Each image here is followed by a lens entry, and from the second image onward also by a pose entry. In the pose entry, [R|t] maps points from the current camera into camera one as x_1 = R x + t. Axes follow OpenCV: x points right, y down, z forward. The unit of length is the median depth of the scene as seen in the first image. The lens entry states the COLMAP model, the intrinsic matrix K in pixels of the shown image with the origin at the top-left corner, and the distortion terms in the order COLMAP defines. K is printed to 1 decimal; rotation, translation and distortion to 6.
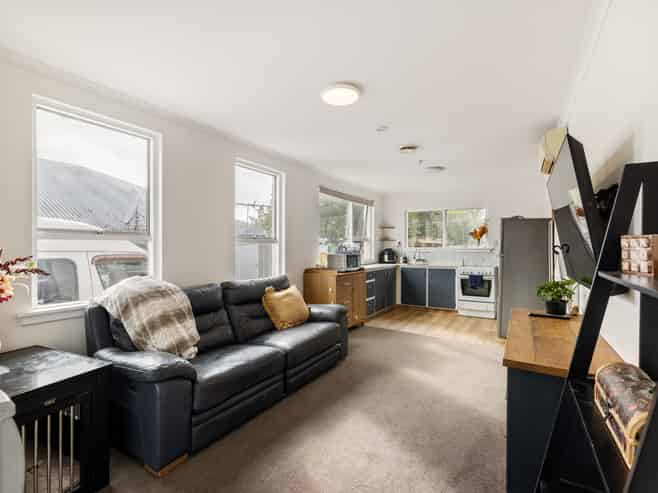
lens RADIAL K [[313.0, 0, 326.7], [0, 313.0, 247.3], [0, 0, 1]] dist [-0.000714, -0.000030]
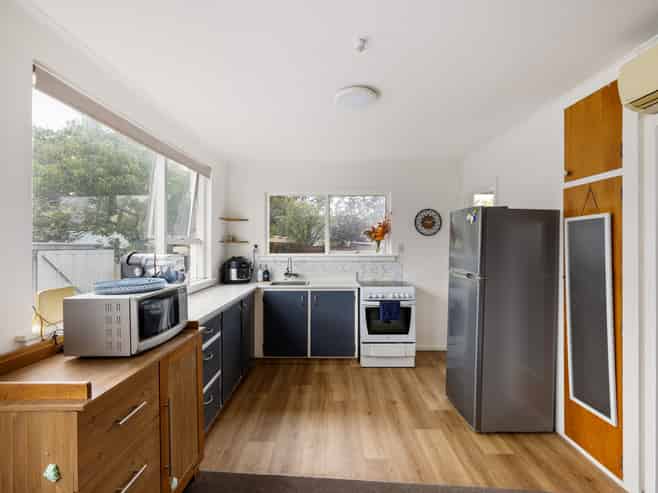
lens RADIAL K [[313.0, 0, 326.0], [0, 313.0, 246.0], [0, 0, 1]] dist [-0.000714, -0.000030]
pose [[0.855903, -0.007044, 0.517088, 0.047039], [0.003410, 0.999962, 0.007978, -0.021837], [-0.517125, -0.005066, 0.855895, 0.486656]]
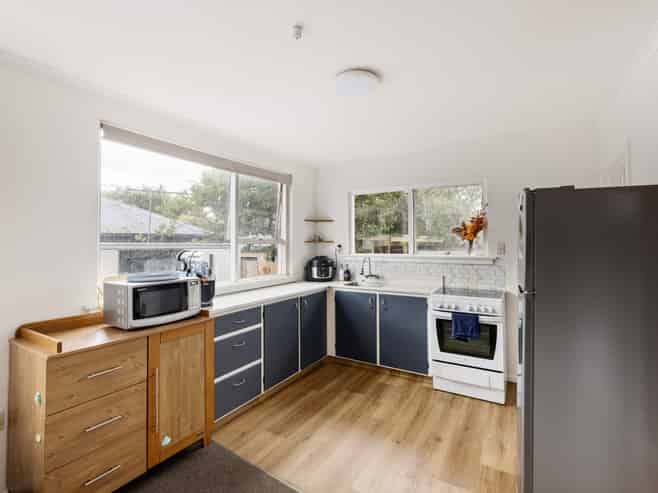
lens RADIAL K [[313.0, 0, 324.4], [0, 313.0, 238.5], [0, 0, 1]] dist [-0.000714, -0.000030]
pose [[0.999942, -0.006459, 0.008608, 0.224800], [0.006617, 0.999807, -0.018504, -0.020660], [-0.008487, 0.018560, 0.999792, 0.453522]]
